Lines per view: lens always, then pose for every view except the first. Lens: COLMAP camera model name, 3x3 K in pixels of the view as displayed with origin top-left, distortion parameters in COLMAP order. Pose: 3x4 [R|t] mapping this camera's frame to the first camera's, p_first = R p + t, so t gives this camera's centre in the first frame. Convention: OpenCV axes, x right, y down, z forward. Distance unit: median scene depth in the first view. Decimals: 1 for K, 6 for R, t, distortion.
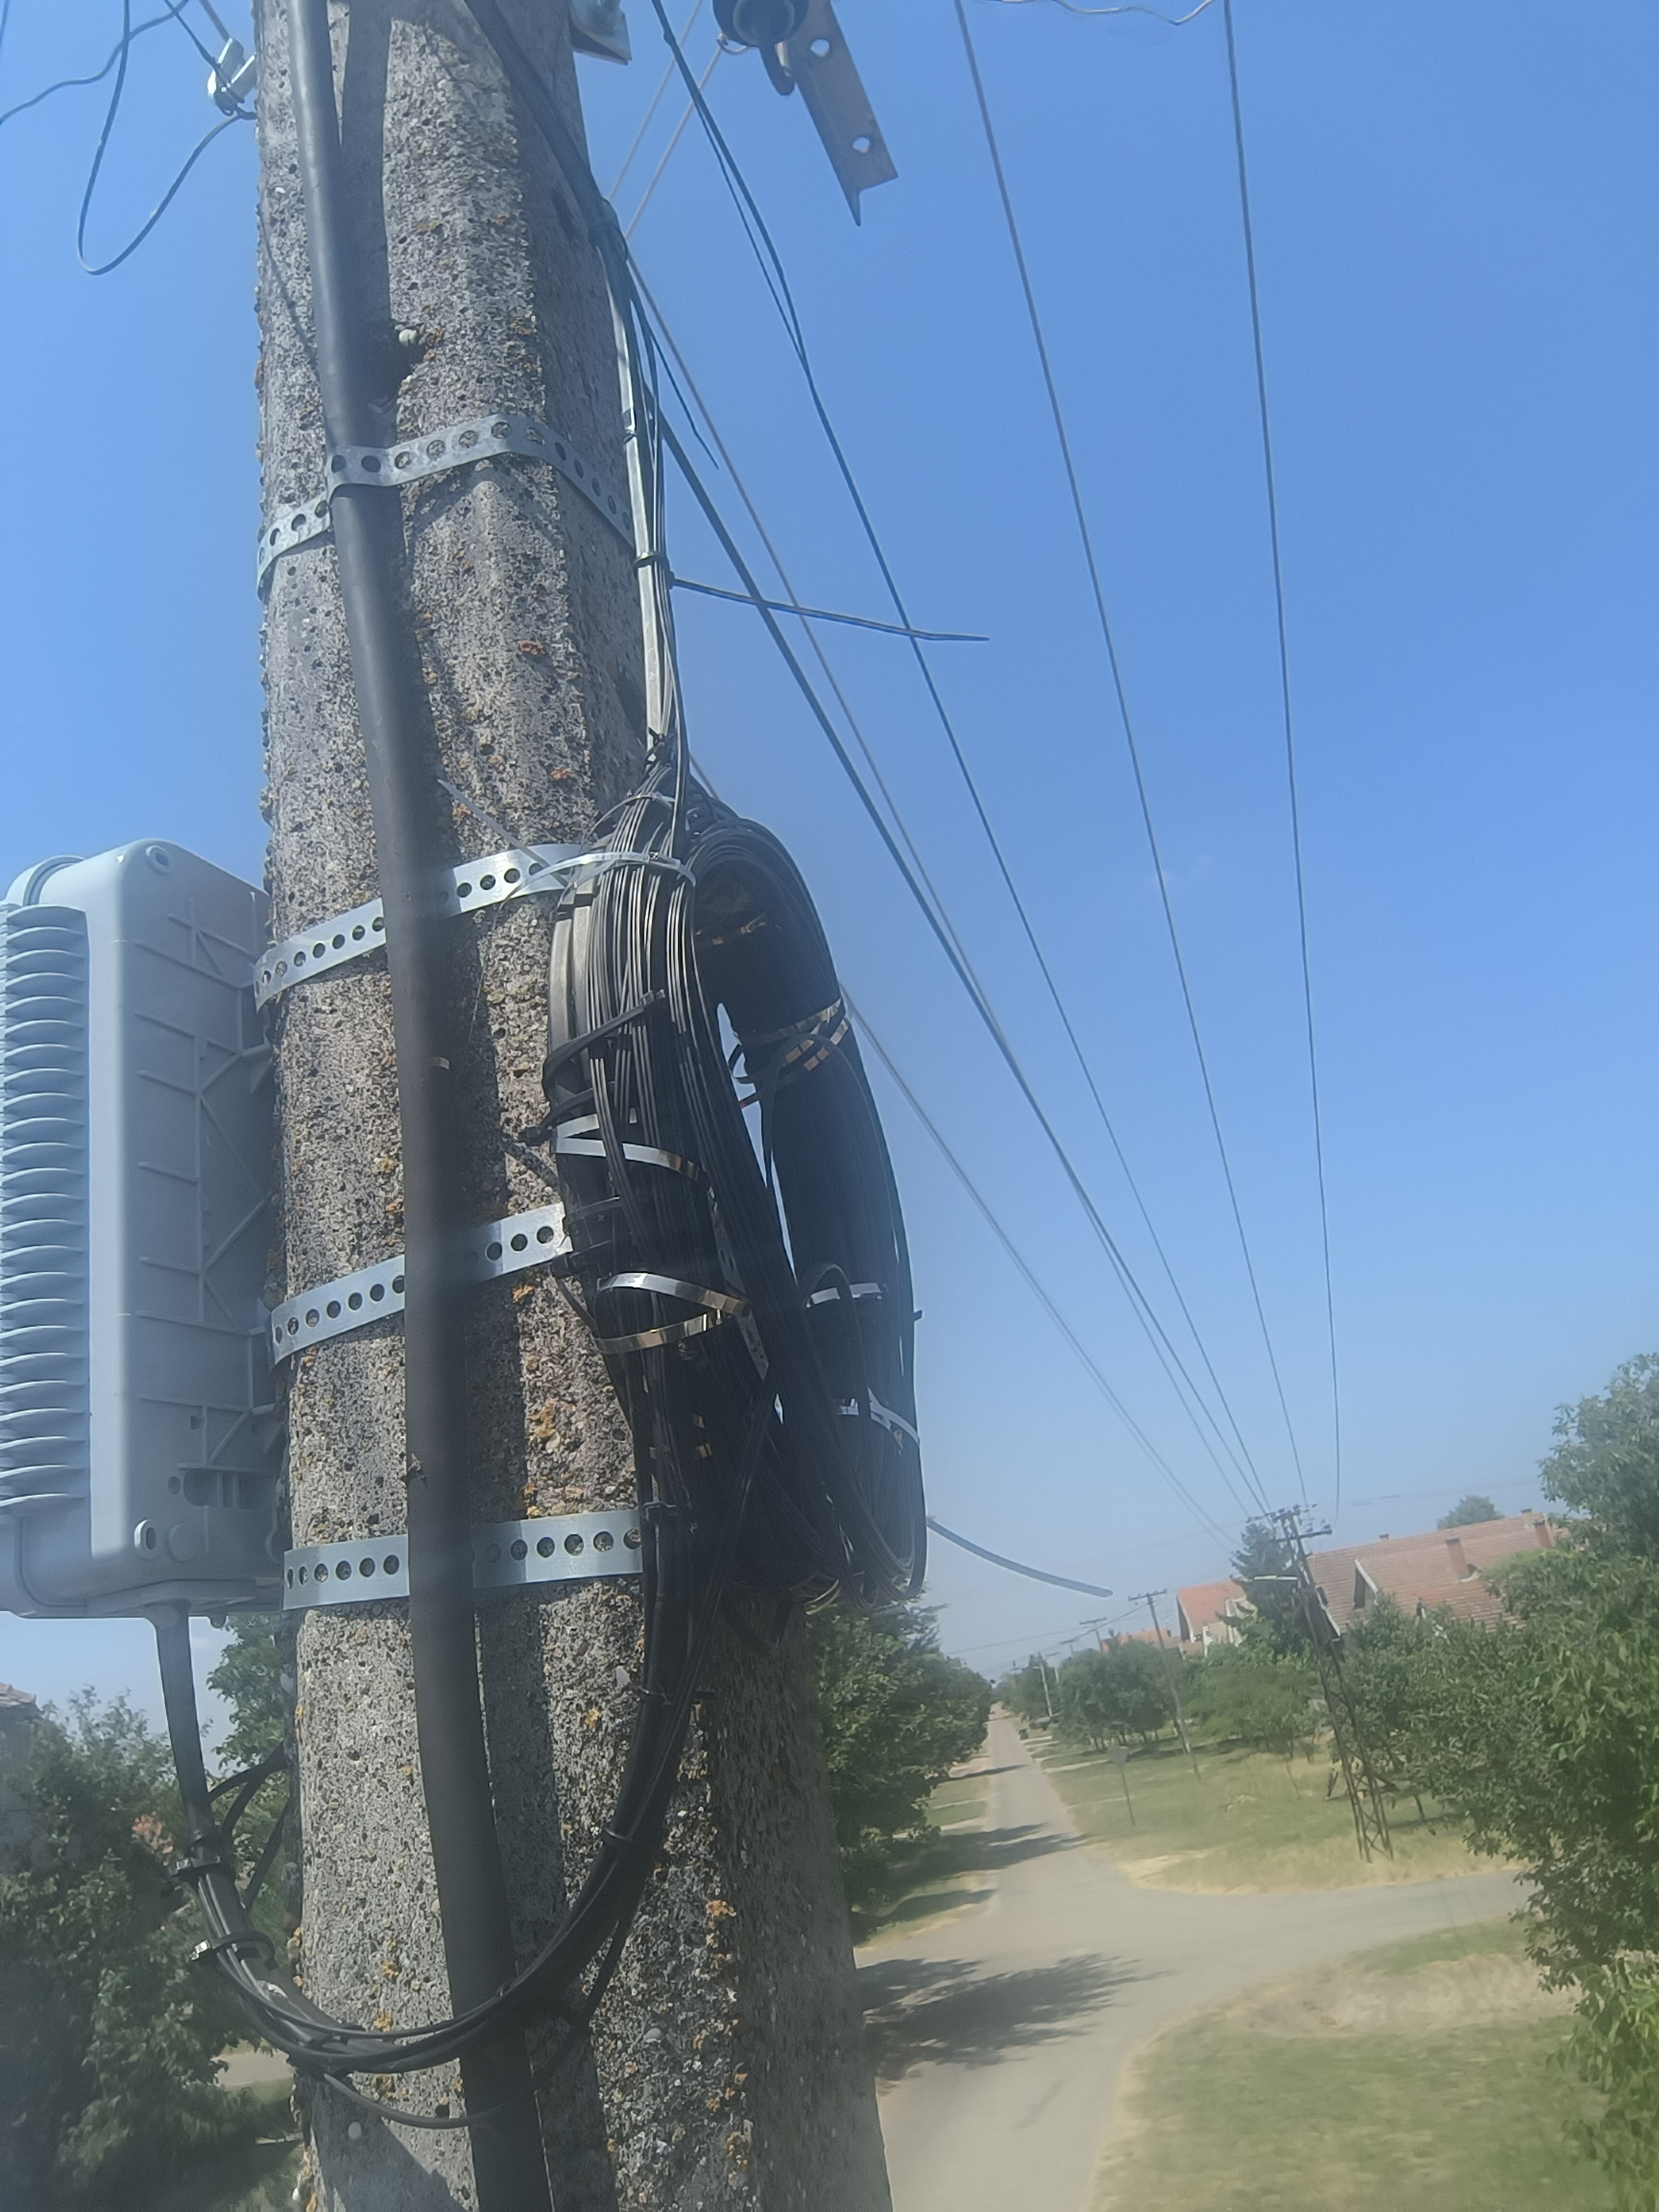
lens RADIAL K [[1578.9, 0, 825.8], [0, 1578.9, 1101.6], [0, 0, 1]] dist [-0.005051, -0.016201]
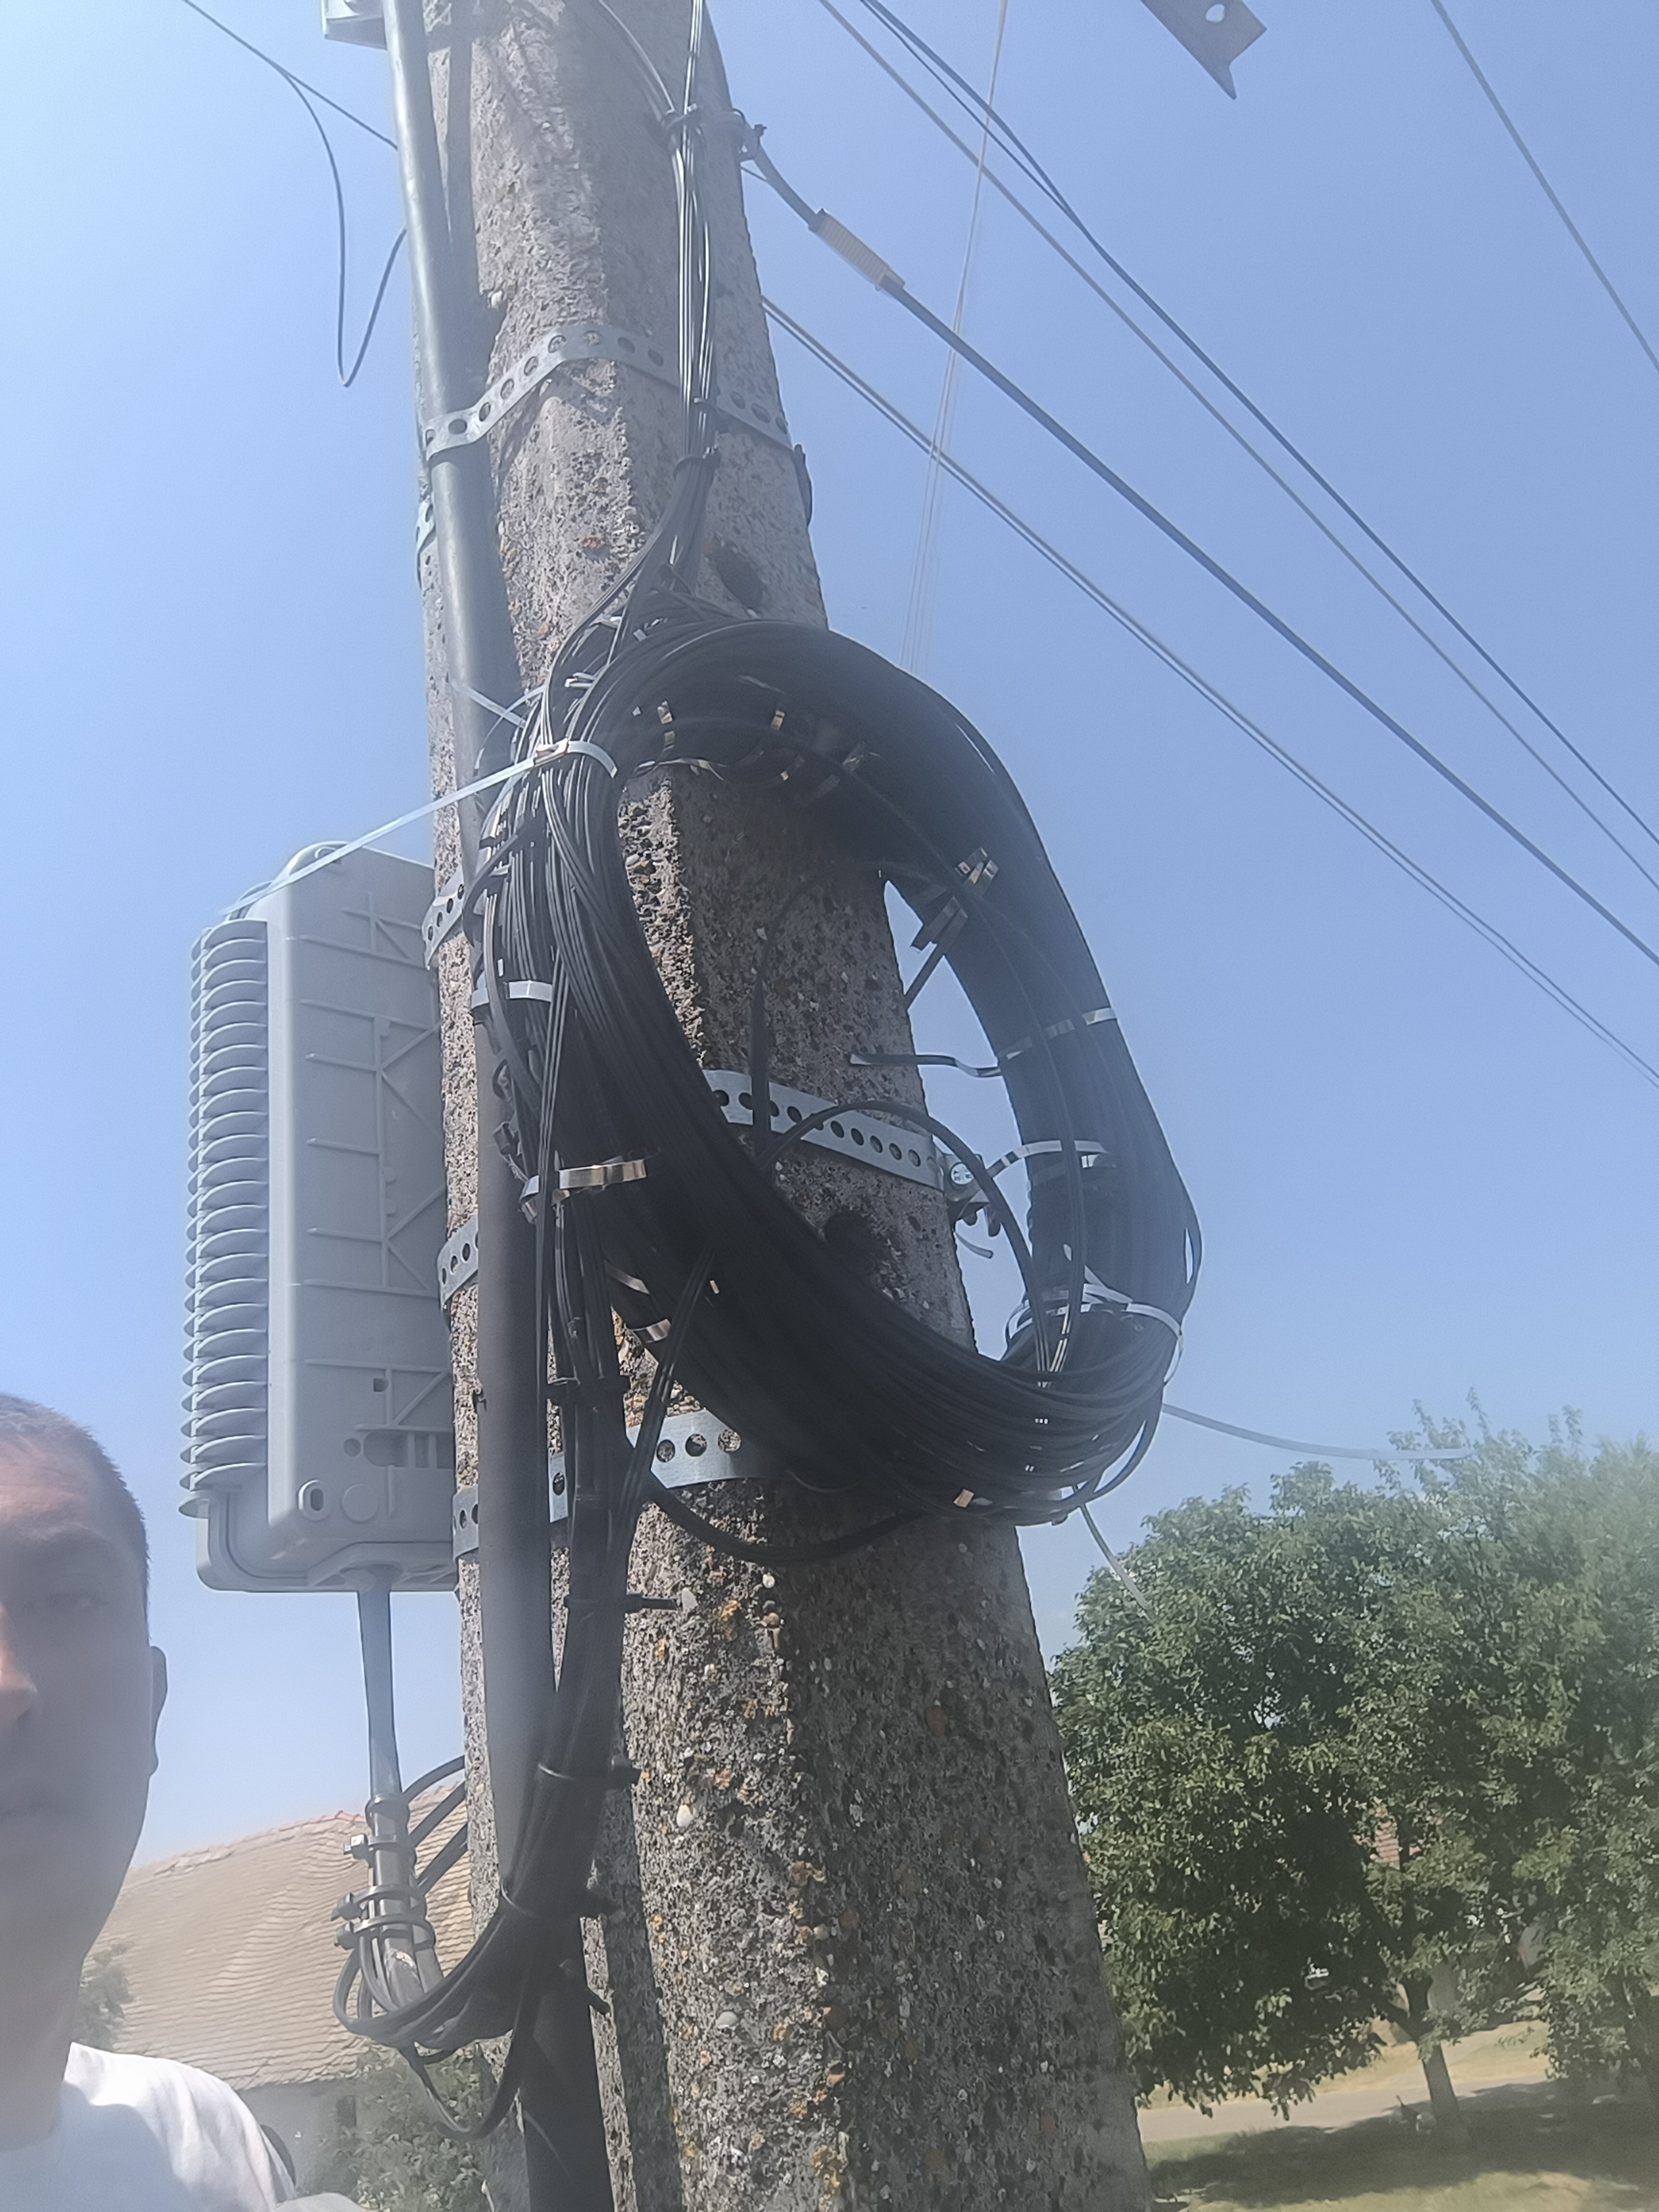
lens RADIAL K [[1578.9, 0, 827.6], [0, 1578.9, 1107.9], [0, 0, 1]] dist [-0.005051, -0.016201]
pose [[0.890987, -0.186980, -0.413740, 0.347730], [0.176833, 0.982217, -0.063081, 0.169668], [0.418177, -0.016958, 0.908207, 0.256185]]
